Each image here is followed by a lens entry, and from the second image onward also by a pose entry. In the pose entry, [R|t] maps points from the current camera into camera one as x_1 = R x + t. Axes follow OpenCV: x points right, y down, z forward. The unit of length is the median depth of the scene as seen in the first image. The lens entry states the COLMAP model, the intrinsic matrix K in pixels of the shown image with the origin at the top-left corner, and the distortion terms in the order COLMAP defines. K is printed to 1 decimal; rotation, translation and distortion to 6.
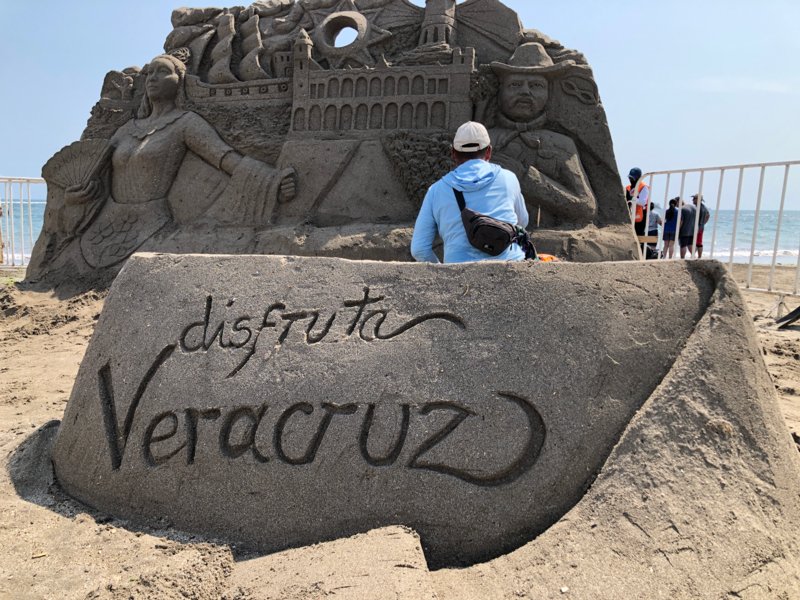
lens RADIAL K [[660.8, 0, 400.0], [0, 660.8, 300.0], [0, 0, 1]] dist [0.041342, -0.043951]
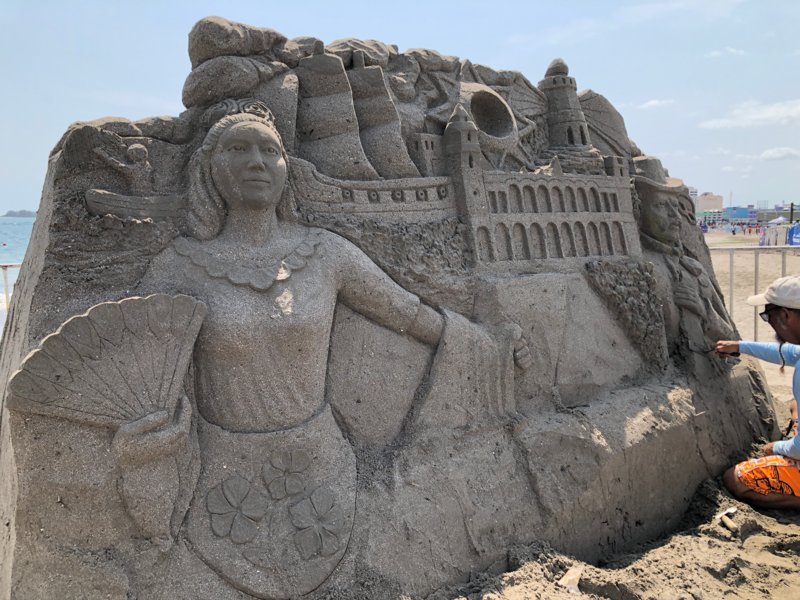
lens RADIAL K [[660.8, 0, 400.0], [0, 660.8, 300.0], [0, 0, 1]] dist [0.041342, -0.043951]
pose [[0.670598, -0.098932, 0.735194, -0.727406], [0.102131, 0.993942, 0.040593, -0.262252], [-0.734757, 0.047864, 0.676640, 0.641706]]
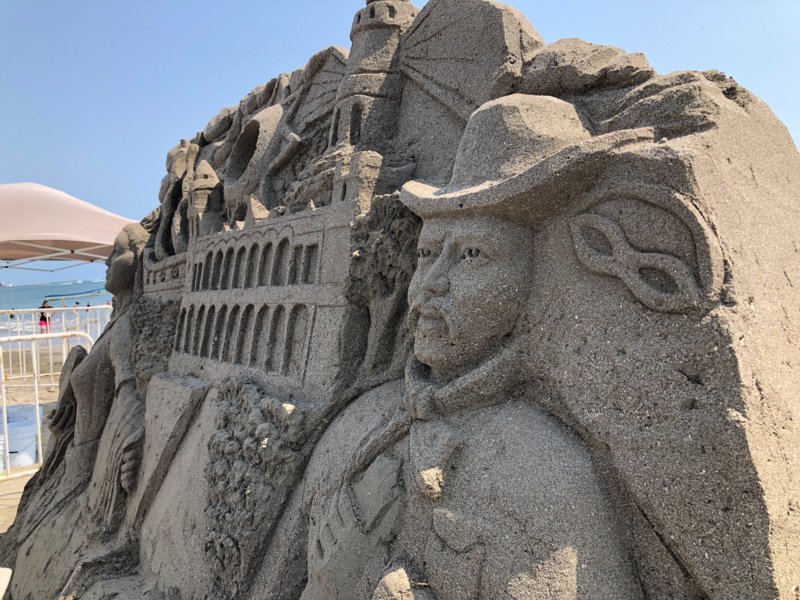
lens RADIAL K [[660.8, 0, 400.0], [0, 660.8, 300.0], [0, 0, 1]] dist [0.041342, -0.043951]
pose [[0.729959, -0.030932, -0.682791, 0.367724], [0.008745, 0.999316, -0.035923, -0.286636], [0.683435, 0.020251, 0.729730, 0.753332]]
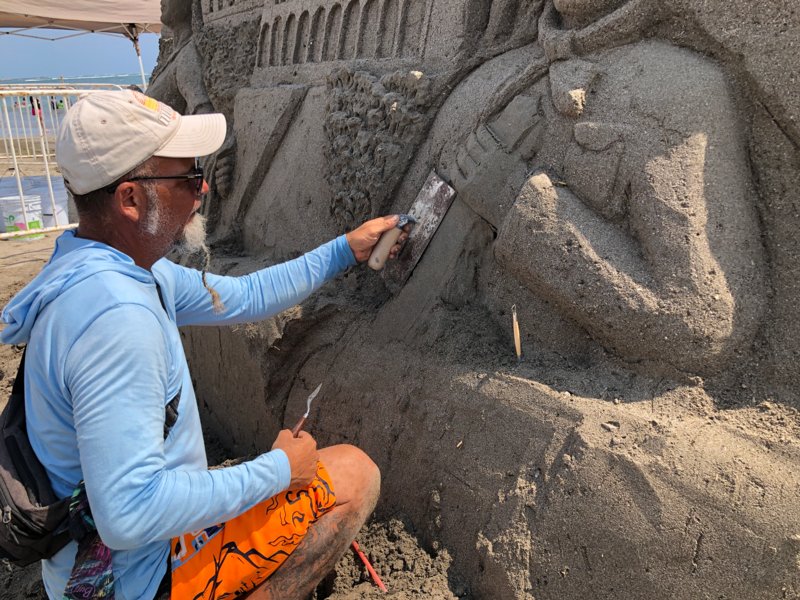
lens RADIAL K [[660.8, 0, 400.0], [0, 660.8, 300.0], [0, 0, 1]] dist [0.041342, -0.043951]
pose [[0.740256, 0.177632, -0.648435, 0.353654], [-0.028960, 0.971996, 0.233206, -0.204233], [0.671701, -0.153853, 0.724670, 0.659353]]
